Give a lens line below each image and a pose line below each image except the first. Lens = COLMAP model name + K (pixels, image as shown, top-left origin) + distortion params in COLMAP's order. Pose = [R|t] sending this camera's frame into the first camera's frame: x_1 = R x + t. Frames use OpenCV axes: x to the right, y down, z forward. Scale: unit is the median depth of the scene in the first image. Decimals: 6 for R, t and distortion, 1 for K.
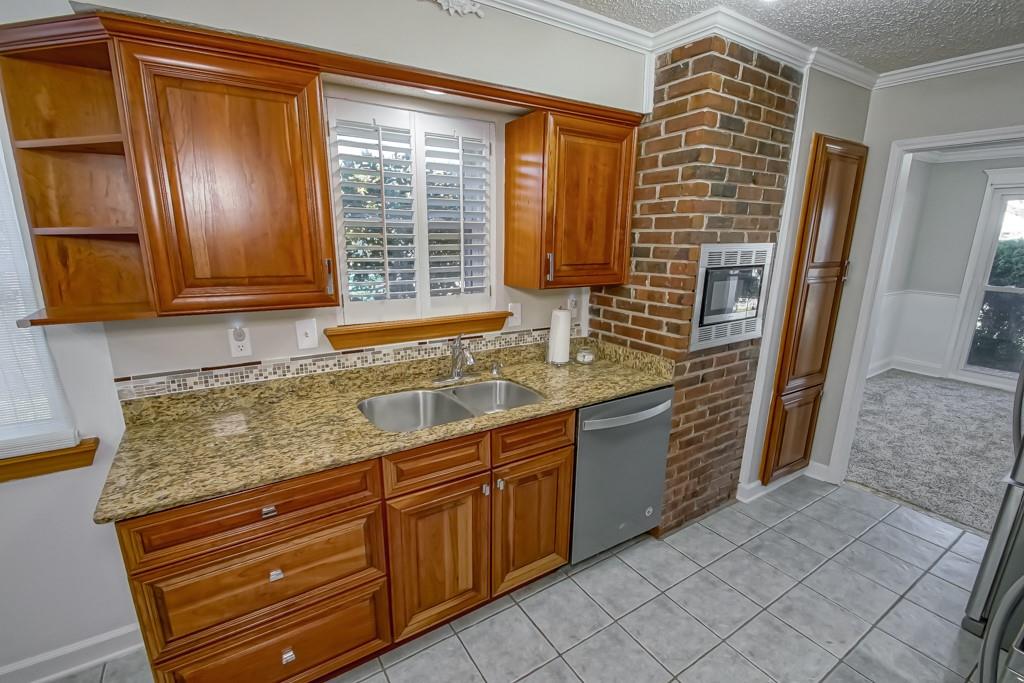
lens RADIAL K [[456.0, 0, 503.5], [0, 456.0, 356.0], [0, 0, 1]] dist [-0.013597, -0.001119]
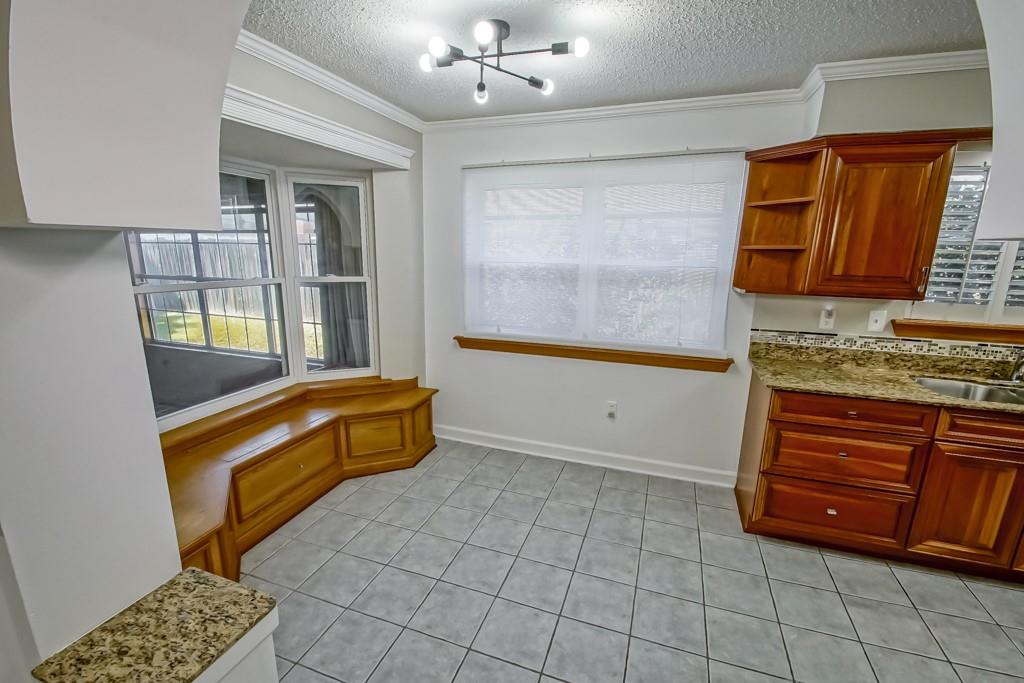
lens RADIAL K [[456.0, 0, 503.5], [0, 456.0, 356.0], [0, 0, 1]] dist [-0.013597, -0.001119]
pose [[0.602551, 0.184417, -0.776481, -0.026759], [-0.209151, 0.975420, 0.069364, 0.210497], [0.770187, 0.120606, 0.626312, -0.780141]]
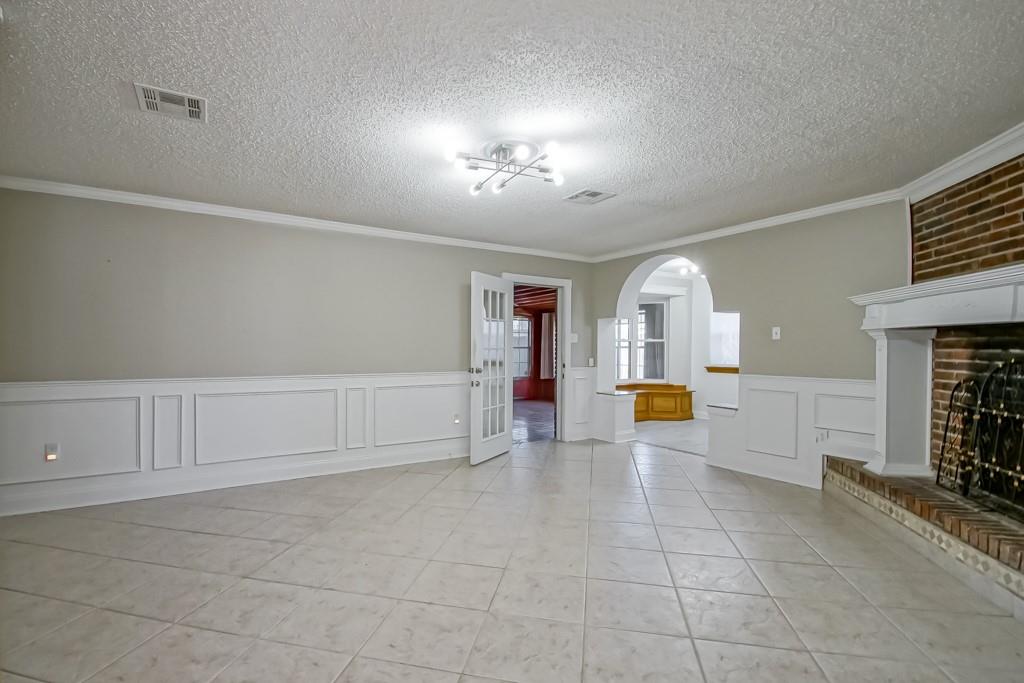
lens RADIAL K [[479.6, 0, 476.6], [0, 479.6, 345.1], [0, 0, 1]] dist [-0.001022, -0.000639]
pose [[-0.047930, -0.012912, -0.998767, 2.853704], [-0.261348, 0.965245, 0.000063, 0.670924], [0.964054, 0.261029, -0.049639, -1.599136]]
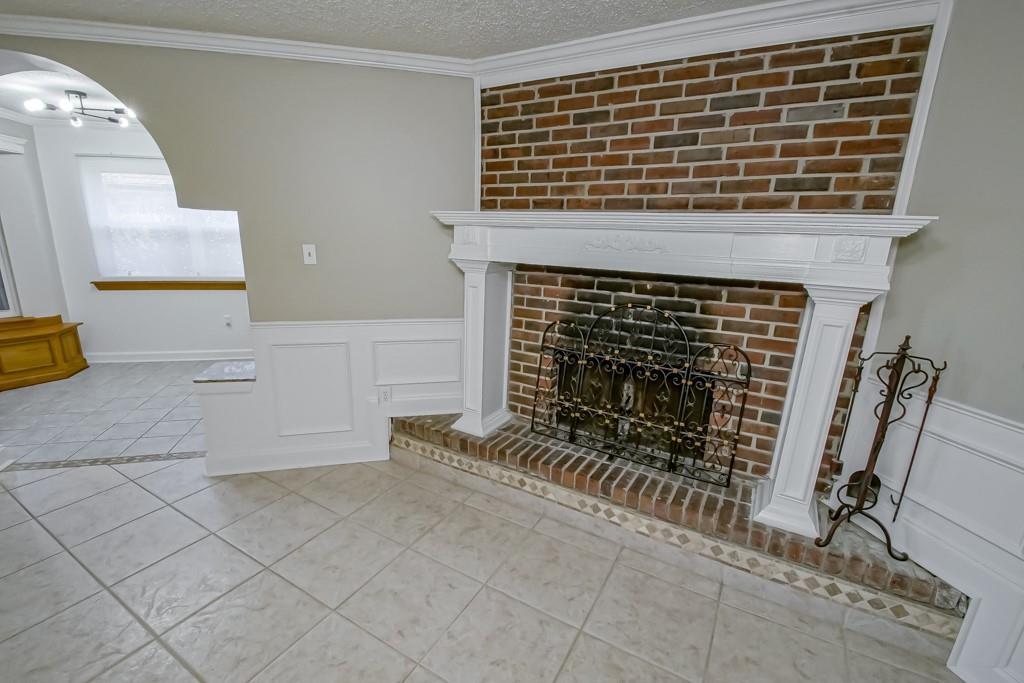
lens RADIAL K [[442.7, 0, 492.0], [0, 442.7, 350.7], [0, 0, 1]] dist [0.003572, -0.008805]
pose [[0.945046, 0.098146, -0.311859, 1.339780], [-0.098699, 0.995018, 0.014052, 0.439838], [0.311685, 0.017500, 0.950024, -1.423972]]
